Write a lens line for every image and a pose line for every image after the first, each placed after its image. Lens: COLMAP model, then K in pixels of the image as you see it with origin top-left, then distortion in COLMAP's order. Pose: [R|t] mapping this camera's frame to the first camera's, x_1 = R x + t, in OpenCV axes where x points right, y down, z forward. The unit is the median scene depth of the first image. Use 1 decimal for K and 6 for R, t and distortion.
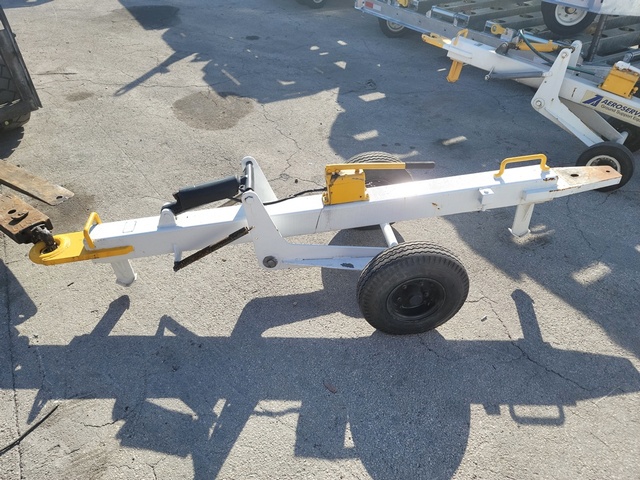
lens RADIAL K [[475.3, 0, 318.6], [0, 475.3, 228.6], [0, 0, 1]] dist [0.070165, -0.076145]
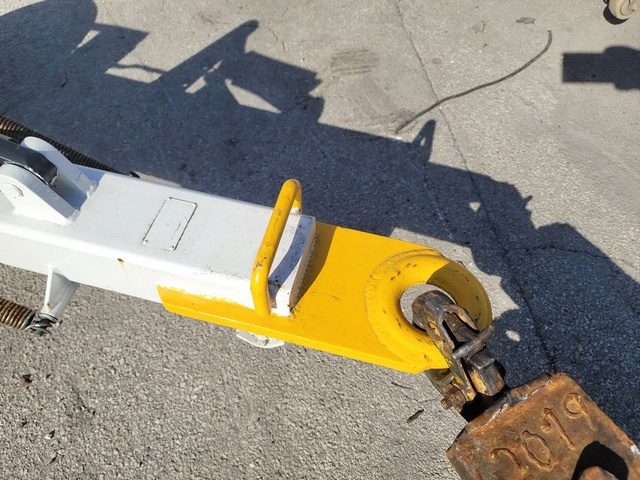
lens RADIAL K [[475.3, 0, 318.6], [0, 475.3, 228.6], [0, 0, 1]] dist [0.070165, -0.076145]
pose [[-0.927096, -0.270454, 0.259515, -0.656442], [0.267753, 0.006658, 0.963465, -0.322924], [-0.262301, 0.962710, 0.066243, 1.124771]]
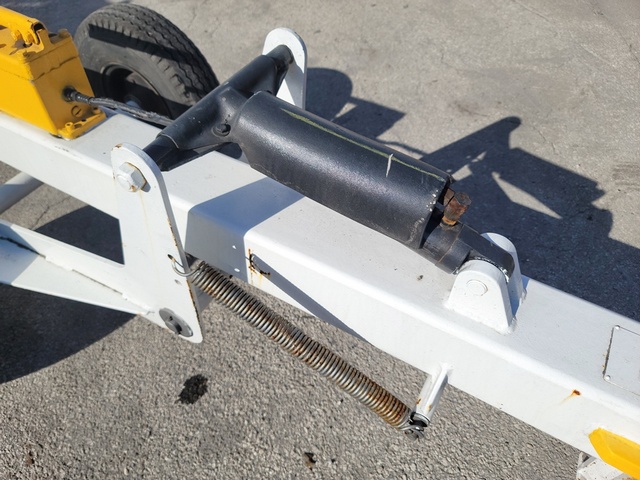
lens RADIAL K [[476.0, 0, 320.0], [0, 476.0, 240.0], [0, 0, 1]] dist [0.023107, -0.000838]
pose [[-0.798646, -0.410628, 0.439943, -0.404303], [0.396555, 0.190796, 0.897965, -0.374319], [-0.452669, 0.891617, 0.010458, 1.192284]]
